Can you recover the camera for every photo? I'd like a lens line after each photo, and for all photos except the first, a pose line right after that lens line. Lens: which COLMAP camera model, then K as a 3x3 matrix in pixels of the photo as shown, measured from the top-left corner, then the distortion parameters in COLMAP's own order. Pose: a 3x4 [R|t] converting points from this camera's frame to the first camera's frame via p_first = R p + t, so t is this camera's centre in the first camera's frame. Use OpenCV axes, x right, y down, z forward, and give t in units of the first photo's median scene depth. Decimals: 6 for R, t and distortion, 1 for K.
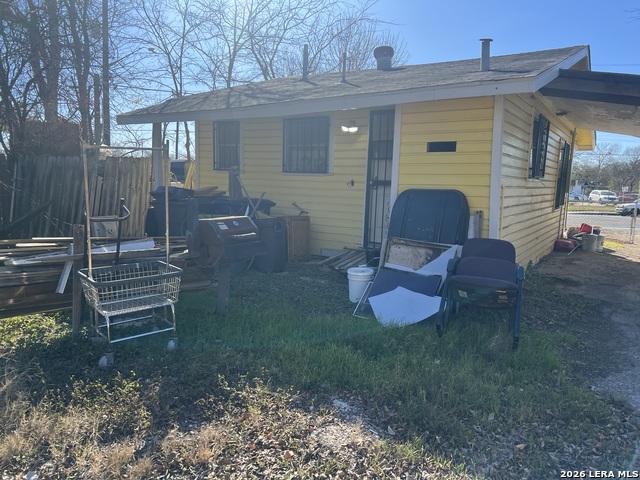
lens RADIAL K [[483.9, 0, 325.3], [0, 483.9, 243.6], [0, 0, 1]] dist [0.060595, -0.004503]
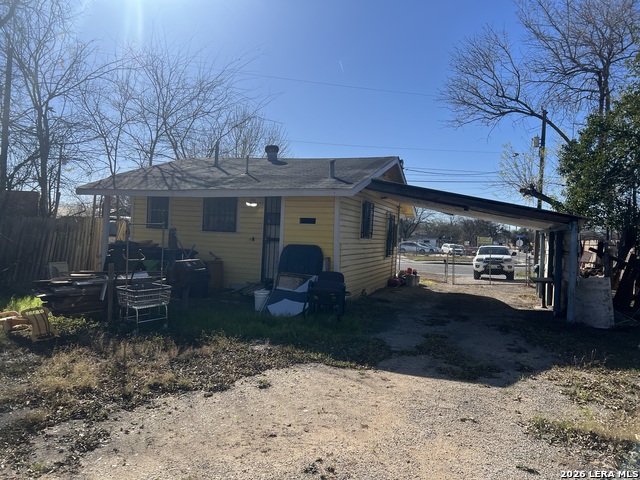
lens RADIAL K [[483.9, 0, 323.4], [0, 483.9, 243.1], [0, 0, 1]] dist [0.060595, -0.004503]
pose [[0.973135, 0.008870, 0.230063, -0.080935], [0.015209, 0.994598, -0.102678, 0.046600], [-0.229731, 0.103418, 0.967744, -0.523497]]
